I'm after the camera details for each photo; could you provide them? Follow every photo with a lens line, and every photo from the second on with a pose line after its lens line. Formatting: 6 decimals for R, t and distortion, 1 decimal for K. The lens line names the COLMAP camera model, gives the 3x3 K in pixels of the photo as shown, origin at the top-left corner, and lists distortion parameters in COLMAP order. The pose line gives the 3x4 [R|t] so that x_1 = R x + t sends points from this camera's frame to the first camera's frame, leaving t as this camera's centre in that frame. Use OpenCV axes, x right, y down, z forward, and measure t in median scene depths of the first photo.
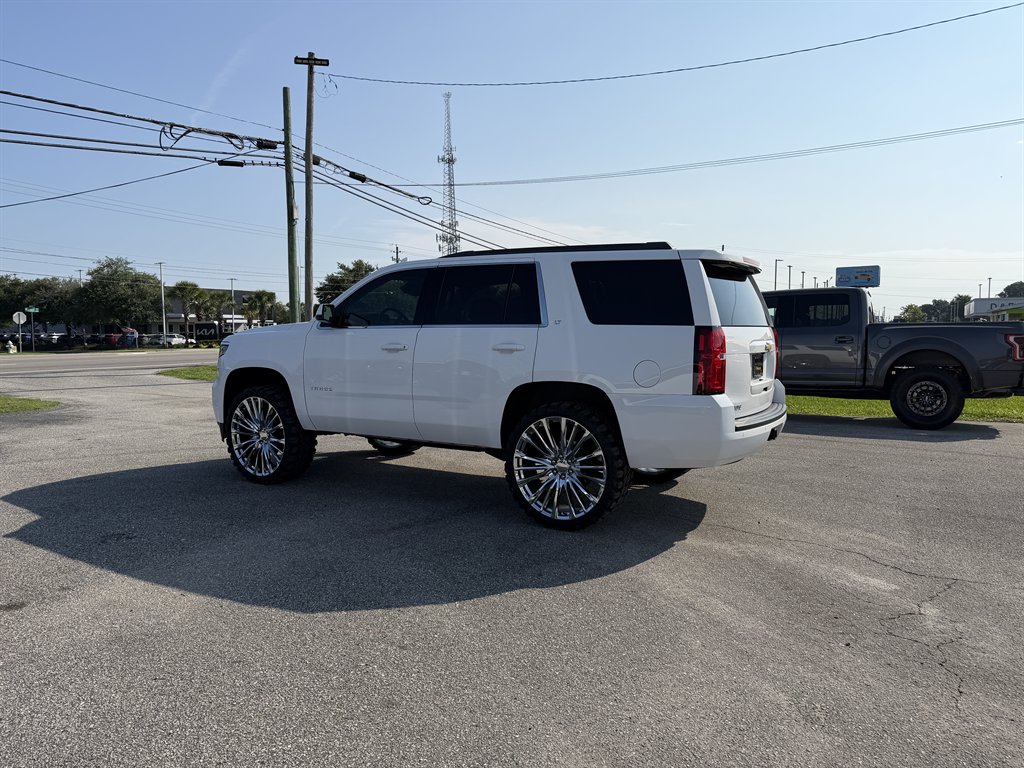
lens RADIAL K [[732.3, 0, 514.8], [0, 732.3, 387.5], [0, 0, 1]] dist [0.040075, -0.042498]
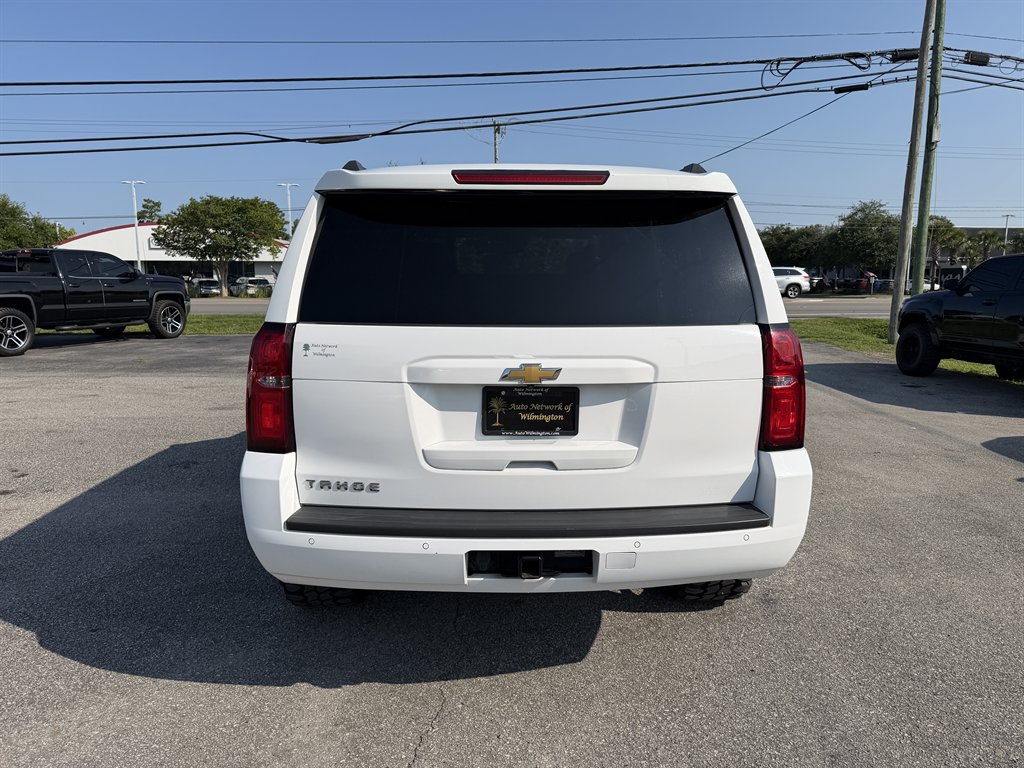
lens RADIAL K [[732.3, 0, 514.8], [0, 732.3, 387.5], [0, 0, 1]] dist [0.040075, -0.042498]
pose [[0.542736, 0.133618, -0.829207, 0.400755], [-0.070192, 0.991027, 0.113752, -0.054448], [0.836965, -0.003534, 0.547245, 0.425771]]
